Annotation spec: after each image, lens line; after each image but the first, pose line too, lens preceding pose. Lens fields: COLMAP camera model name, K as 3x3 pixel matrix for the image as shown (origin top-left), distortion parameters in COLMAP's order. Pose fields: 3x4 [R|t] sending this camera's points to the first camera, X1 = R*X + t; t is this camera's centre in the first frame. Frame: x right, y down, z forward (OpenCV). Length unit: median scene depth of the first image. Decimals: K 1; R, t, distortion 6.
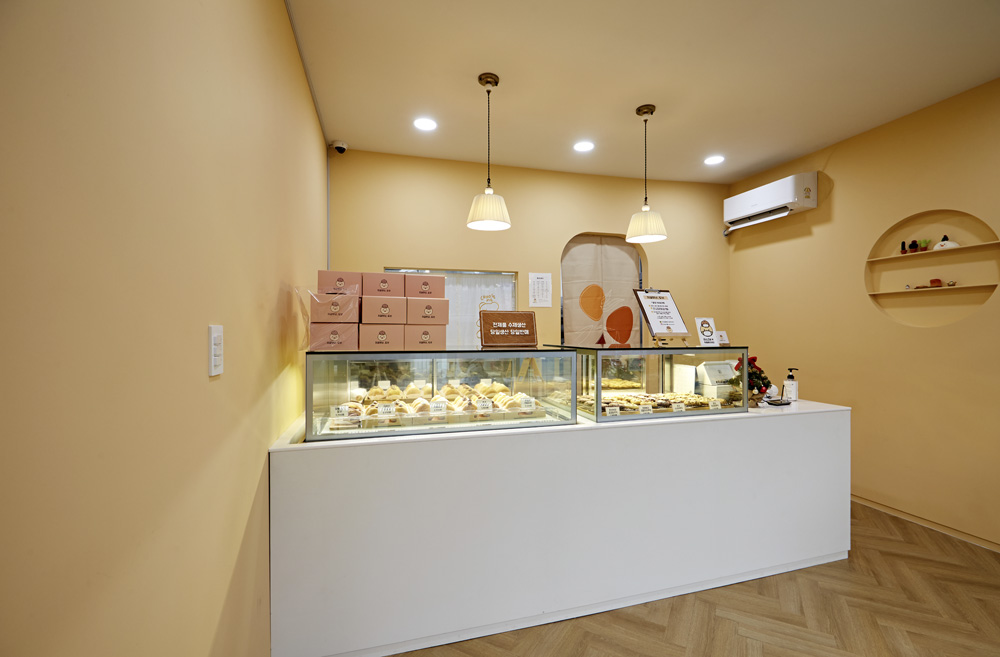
lens RADIAL K [[439.8, 0, 506.9], [0, 439.8, 328.7], [0, 0, 1]] dist [-0.006184, -0.000334]
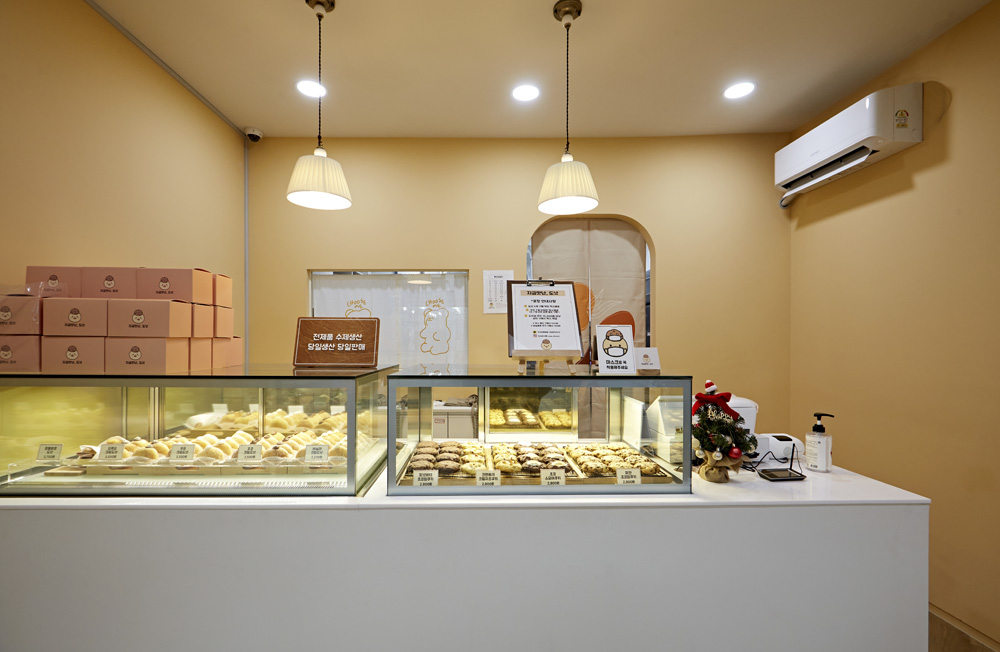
lens RADIAL K [[440.2, 0, 491.6], [0, 440.2, 340.7], [0, 0, 1]] dist [-0.002153, -0.001163]
pose [[0.963725, 0.002298, -0.266887, 0.425333], [-0.001367, 0.999992, 0.003675, -0.005428], [0.266893, -0.003177, 0.963721, 0.369846]]
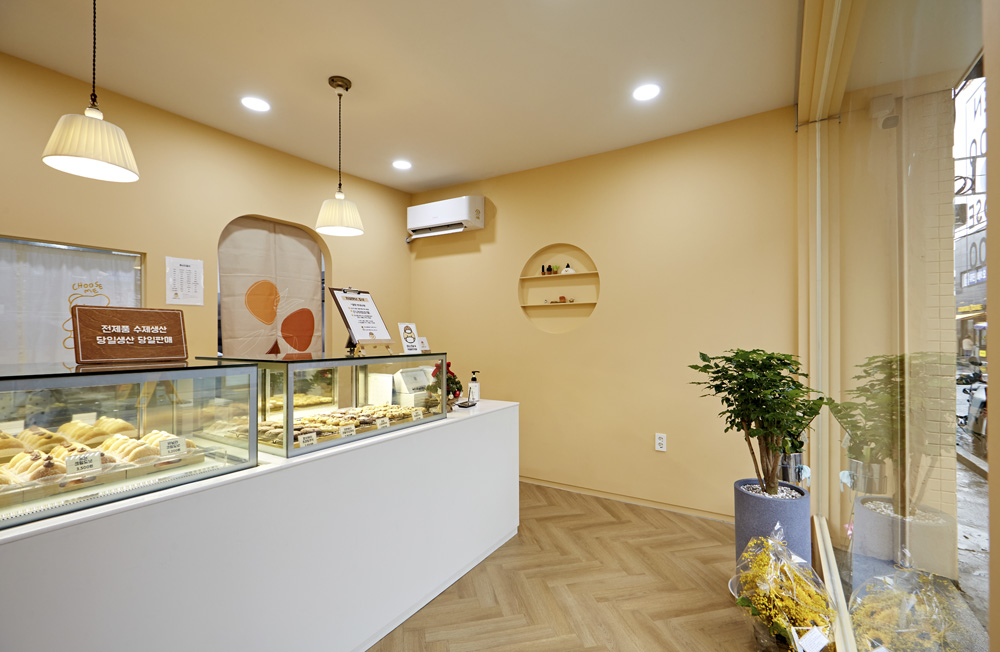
lens RADIAL K [[440.2, 0, 506.8], [0, 440.2, 331.9], [0, 0, 1]] dist [-0.002153, -0.001163]
pose [[0.747565, 0.003310, 0.664181, -0.015008], [-0.000602, 0.999991, -0.004305, -0.001993], [-0.664189, 0.002819, 0.747559, 0.146407]]
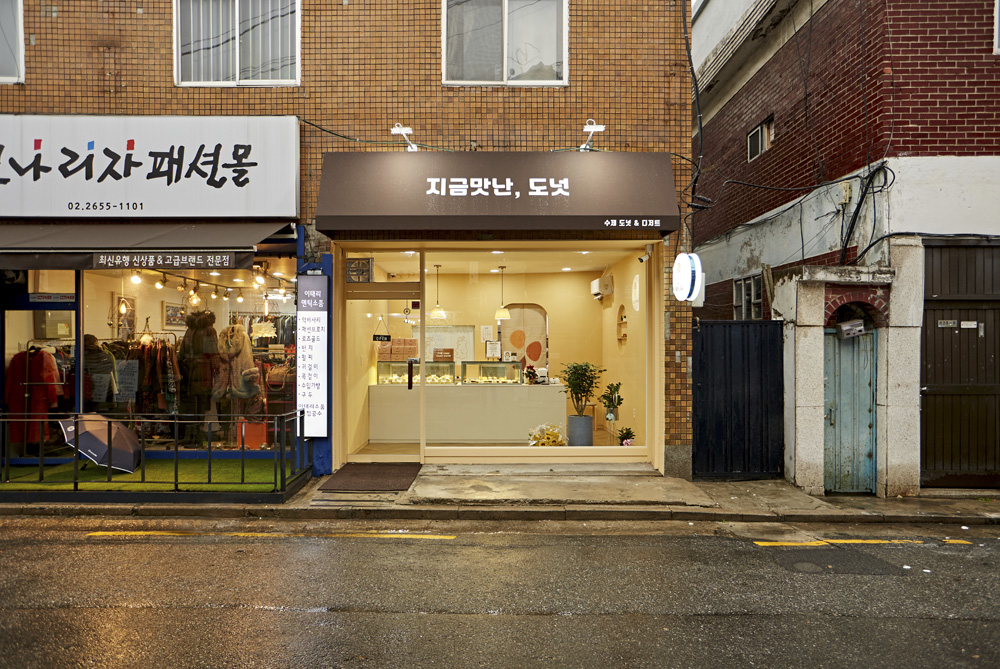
lens RADIAL K [[660.2, 0, 497.9], [0, 660.2, 338.0], [0, 0, 1]] dist [-0.004504, -0.000085]
pose [[0.964595, -0.003227, -0.263714, 1.425583], [0.001627, 0.999979, -0.006285, -0.078902], [0.263729, 0.005634, 0.964580, -2.932732]]
